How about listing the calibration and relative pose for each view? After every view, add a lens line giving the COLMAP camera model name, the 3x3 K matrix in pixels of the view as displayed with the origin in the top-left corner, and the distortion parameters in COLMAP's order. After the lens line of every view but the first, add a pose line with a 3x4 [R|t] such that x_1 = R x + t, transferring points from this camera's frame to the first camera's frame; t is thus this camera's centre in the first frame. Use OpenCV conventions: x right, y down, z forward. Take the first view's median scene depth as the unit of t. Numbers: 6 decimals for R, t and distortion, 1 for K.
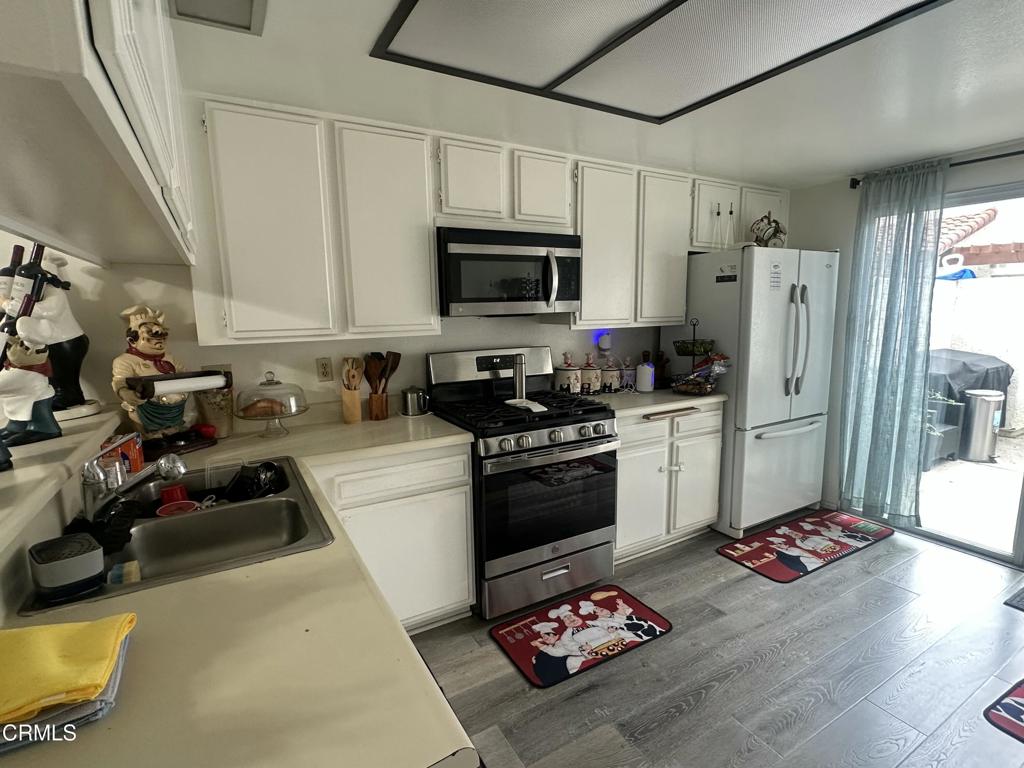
lens RADIAL K [[499.6, 0, 508.1], [0, 499.6, 384.7], [0, 0, 1]] dist [-0.002901, -0.000428]
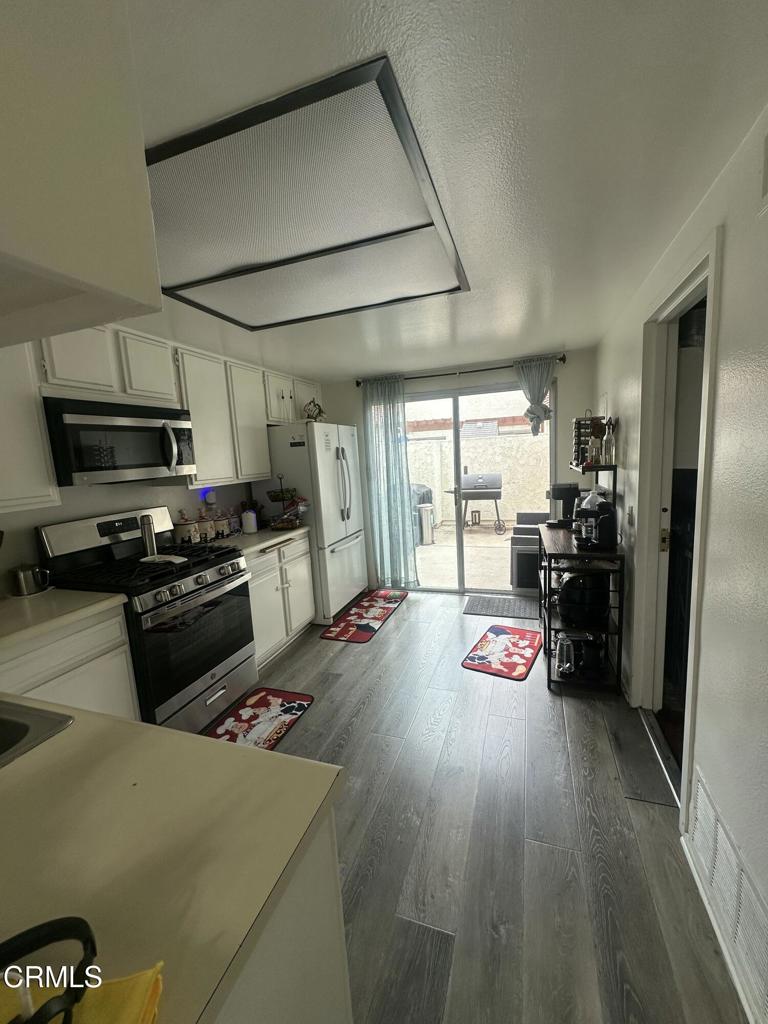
lens RADIAL K [[408.1, 0, 382.6], [0, 408.1, 510.8], [0, 0, 1]] dist [0.002575, 0.000280]
pose [[0.756898, -0.117870, 0.642816, -0.150400], [0.144076, 0.989496, 0.011793, -0.006419], [-0.637454, 0.083688, 0.765930, -0.017861]]
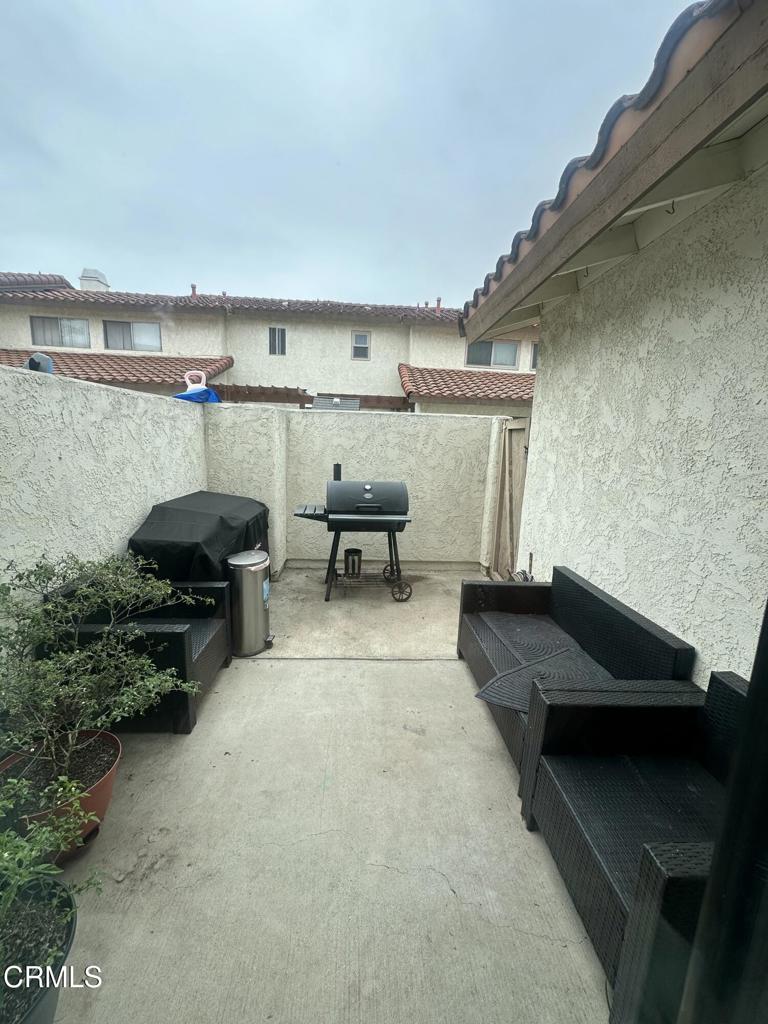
lens RADIAL K [[408.1, 0, 388.4], [0, 408.1, 513.1], [0, 0, 1]] dist [0.002575, 0.000280]
pose [[0.445755, -0.136454, 0.884694, 0.904449], [0.096774, 0.989867, 0.103916, -0.154361], [-0.889909, 0.039294, 0.454443, 0.931598]]
